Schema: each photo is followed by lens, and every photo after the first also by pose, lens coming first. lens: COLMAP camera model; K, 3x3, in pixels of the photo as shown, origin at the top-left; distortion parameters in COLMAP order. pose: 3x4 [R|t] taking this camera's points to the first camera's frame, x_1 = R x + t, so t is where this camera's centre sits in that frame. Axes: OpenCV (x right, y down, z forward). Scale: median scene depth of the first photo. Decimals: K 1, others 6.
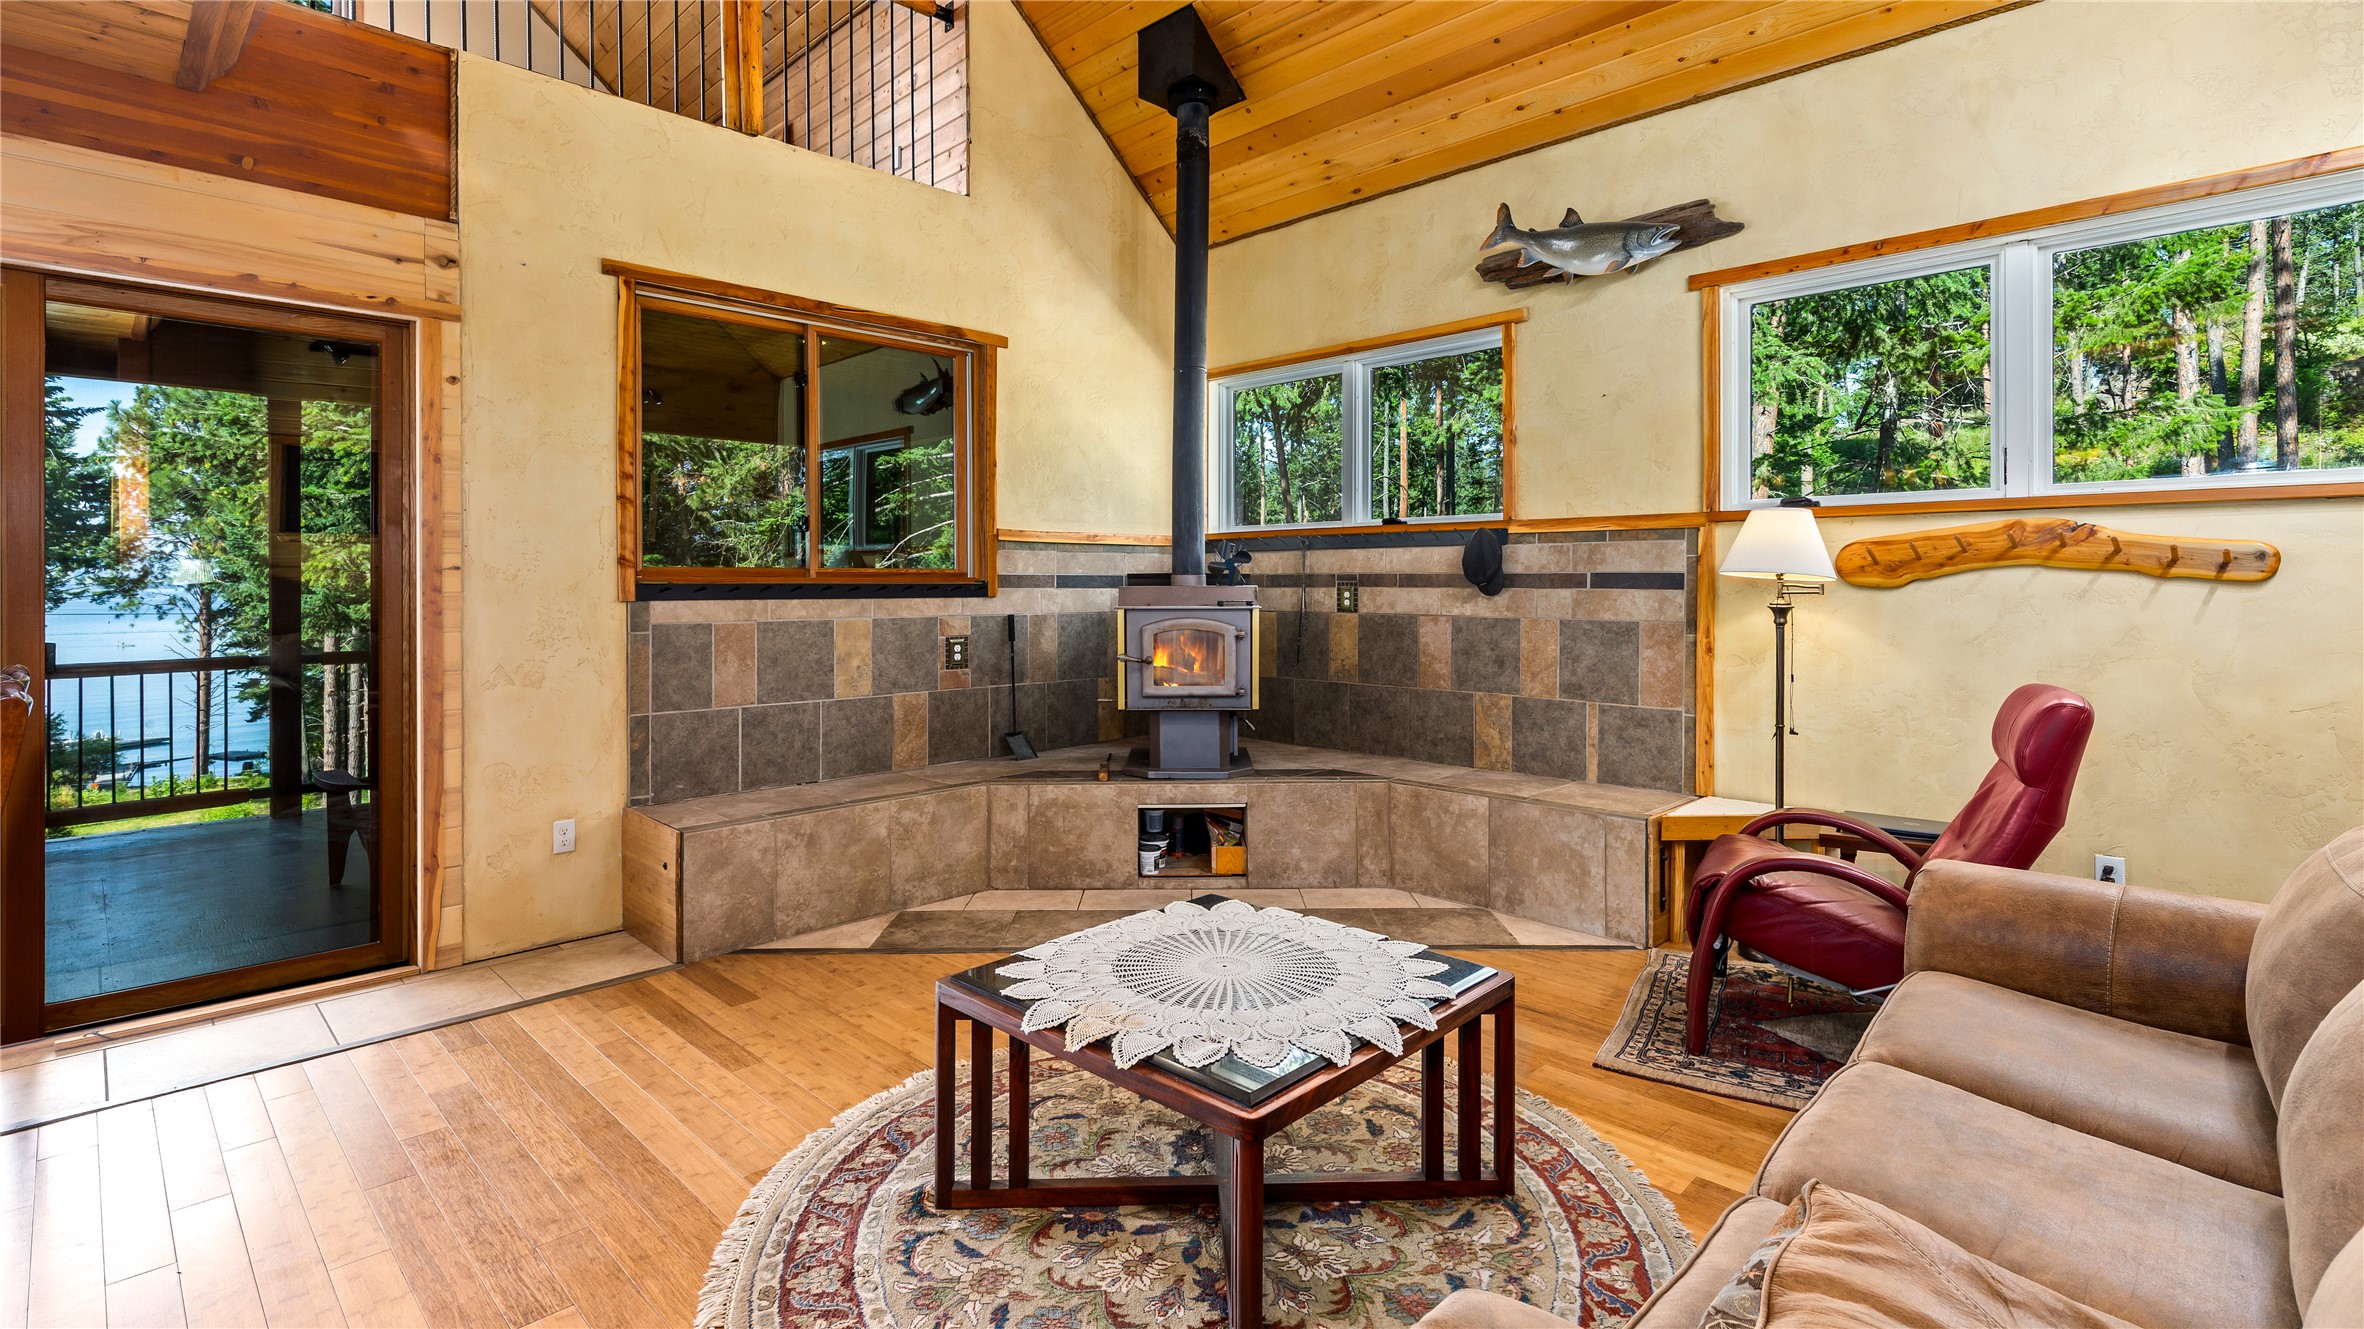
lens RADIAL K [[1116.4, 0, 1204.0], [0, 1116.4, 586.2], [0, 0, 1]] dist [0.010683, -0.002416]
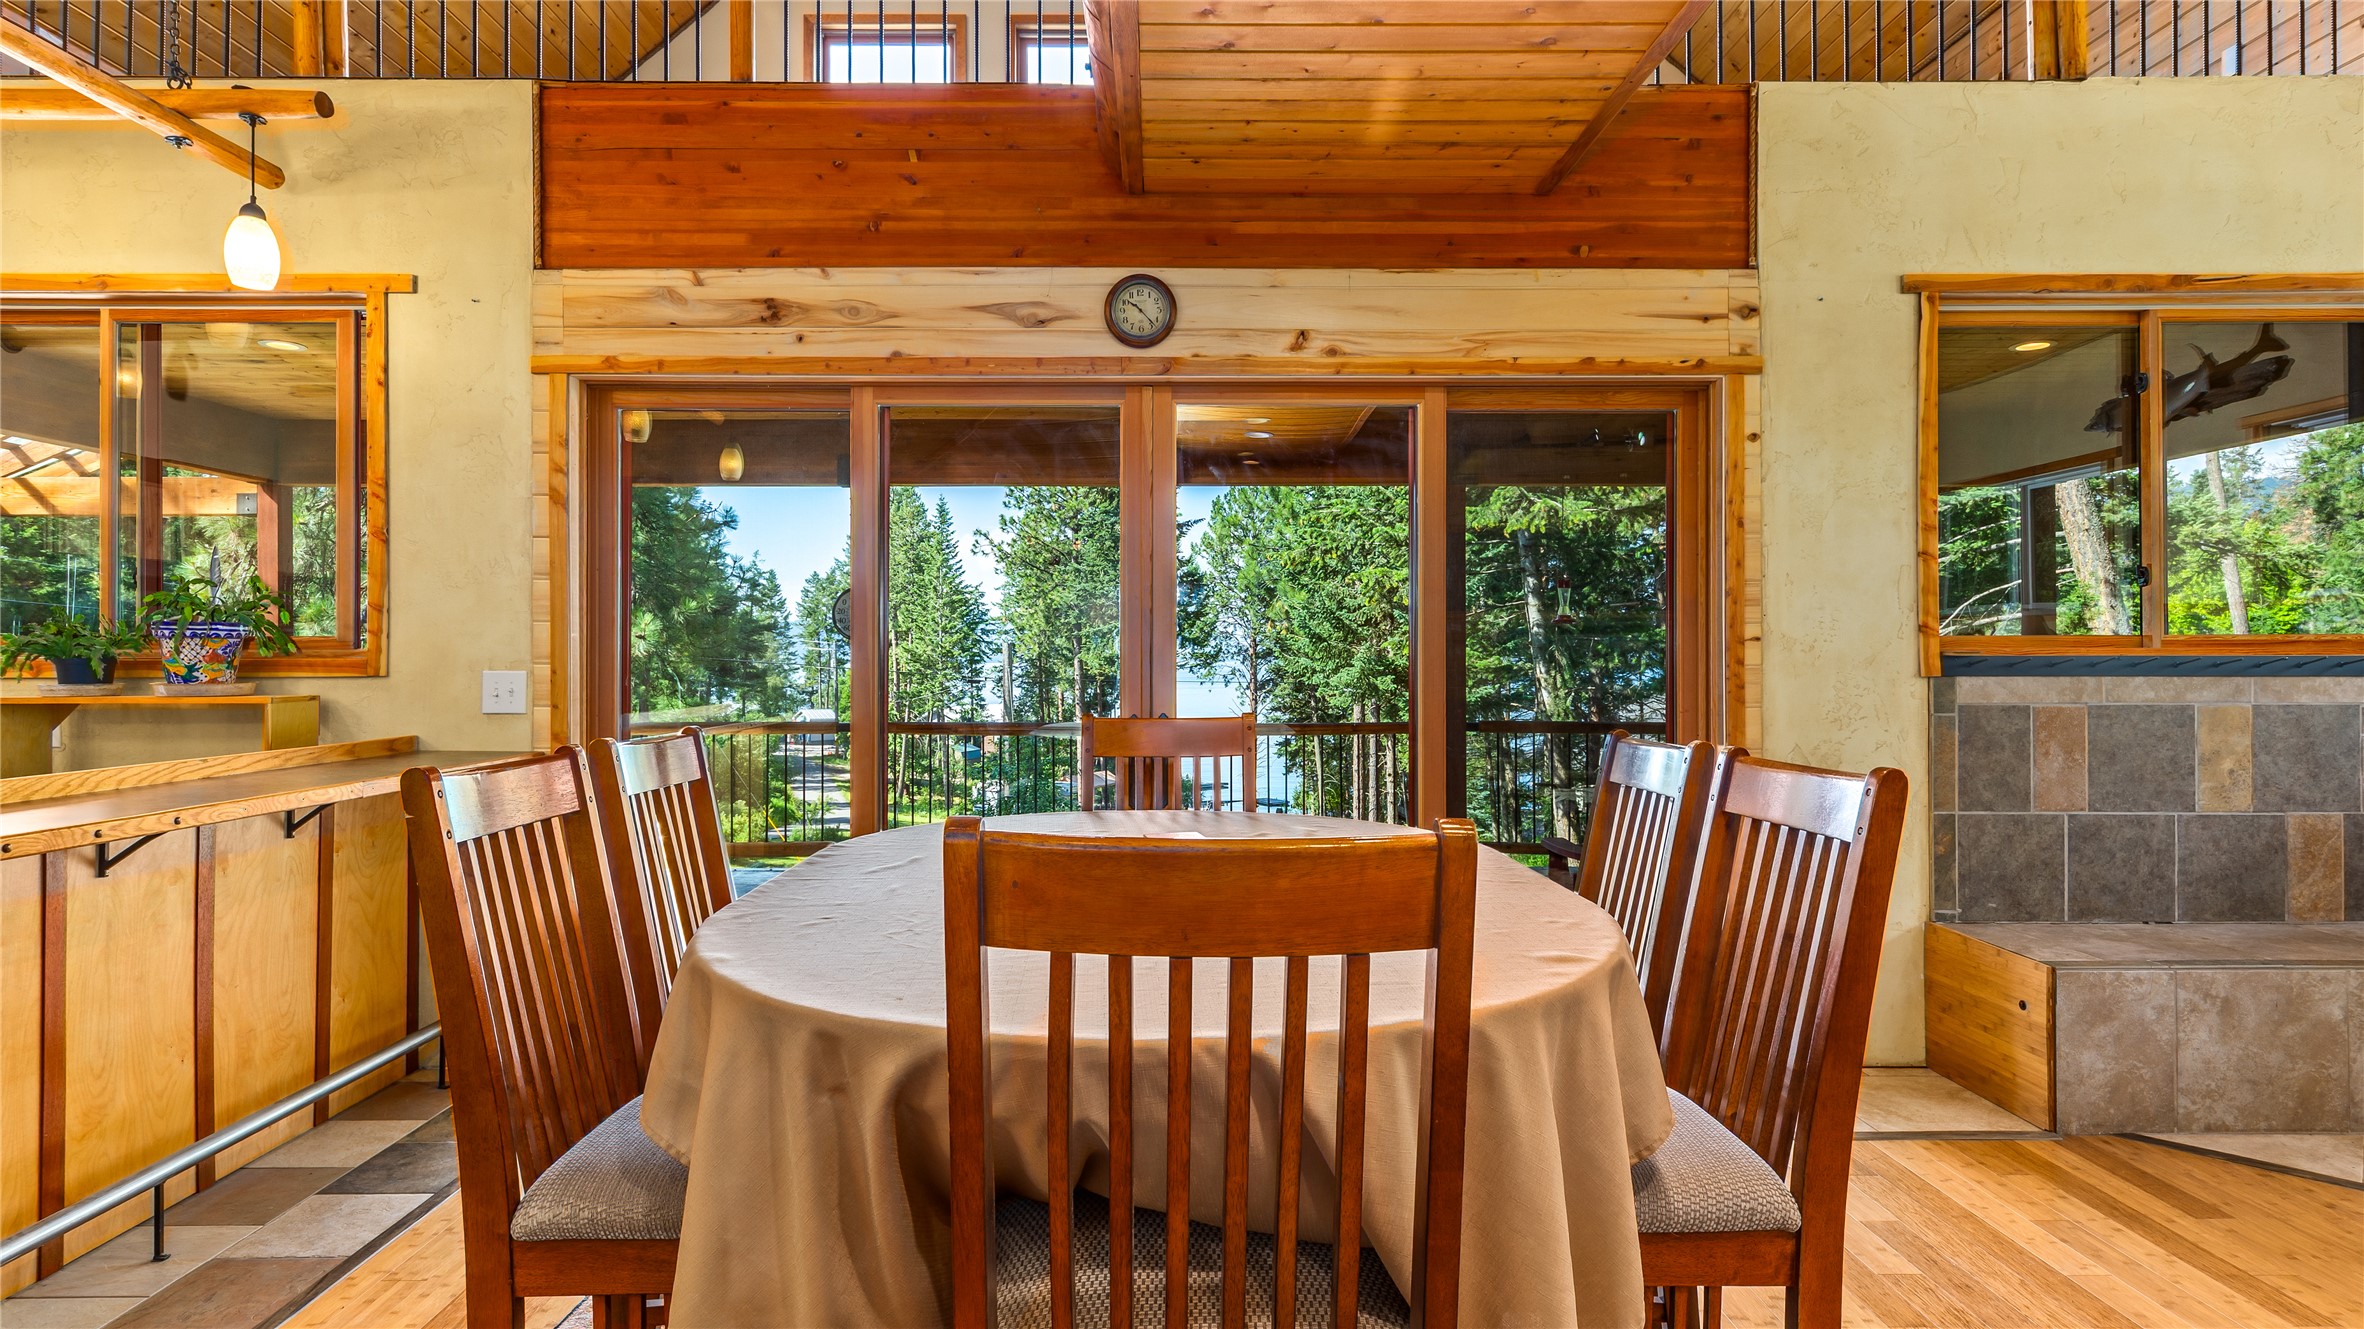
lens RADIAL K [[1232.1, 0, 1137.8], [0, 1232.1, 655.4], [0, 0, 1]] dist [0.004620, 0.000924]
pose [[0.692925, -0.001995, -0.721007, -0.250994], [-0.000965, 0.999993, -0.003694, 0.001544], [0.721009, 0.003255, 0.692918, -0.069642]]
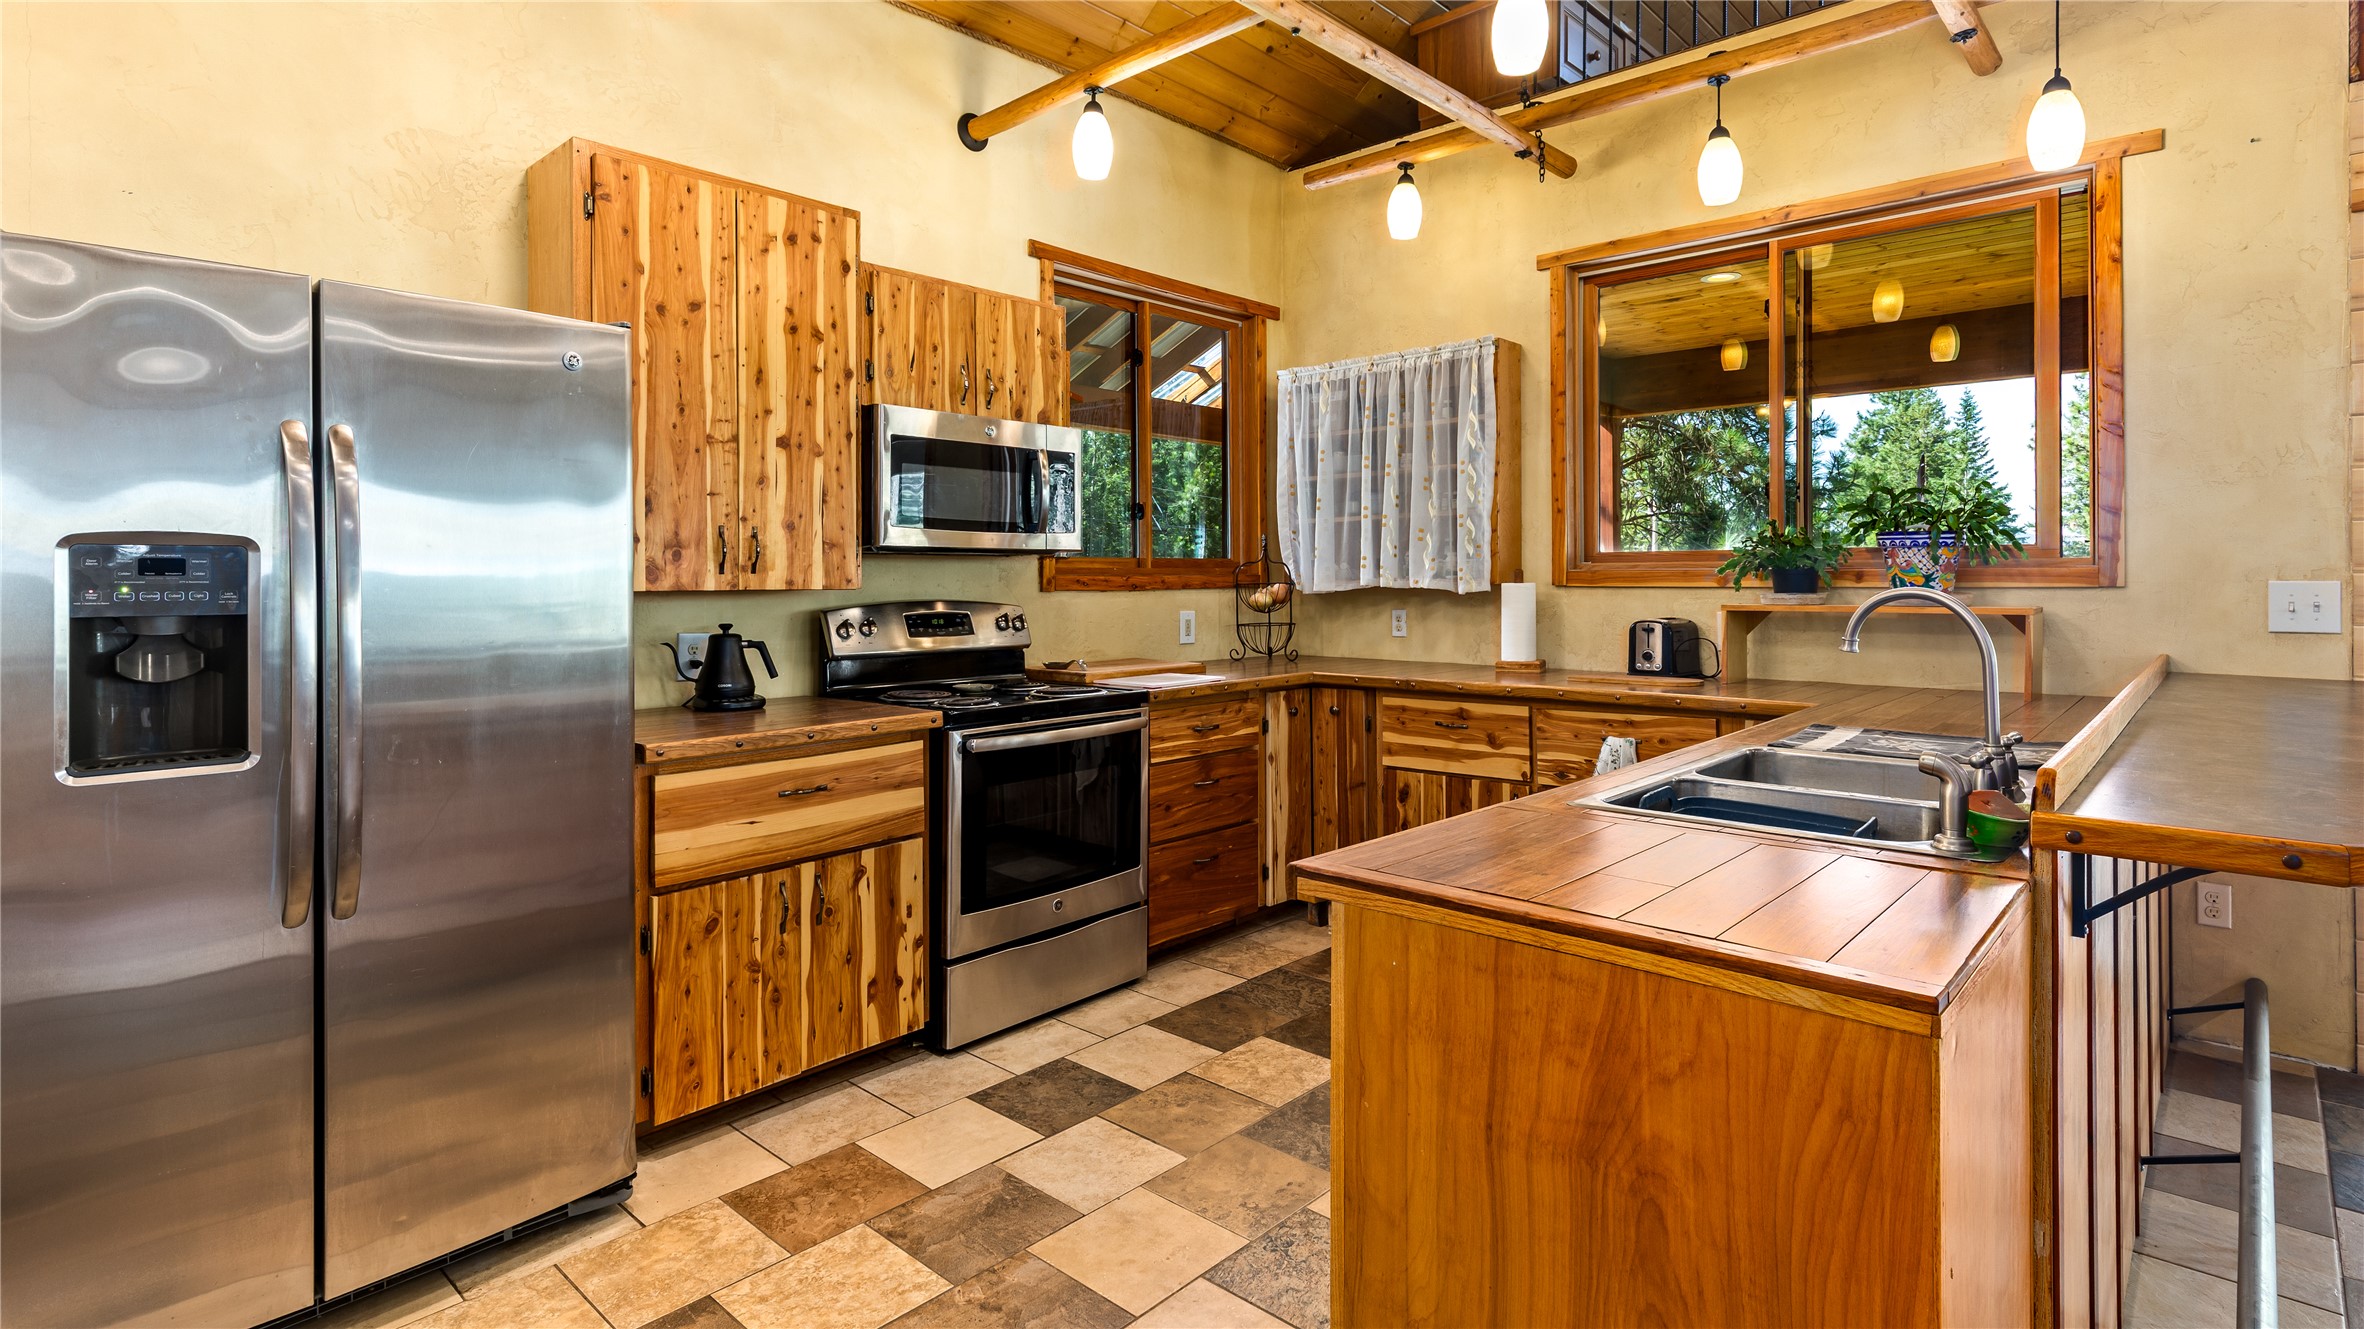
lens RADIAL K [[1116.4, 0, 1109.9], [0, 1116.4, 581.1], [0, 0, 1]] dist [0.010683, -0.002416]
pose [[0.011773, 0.003630, -0.999924, -0.547335], [0.002857, 0.999989, 0.003664, 0.005550], [0.999927, -0.002900, 0.011763, -0.497861]]
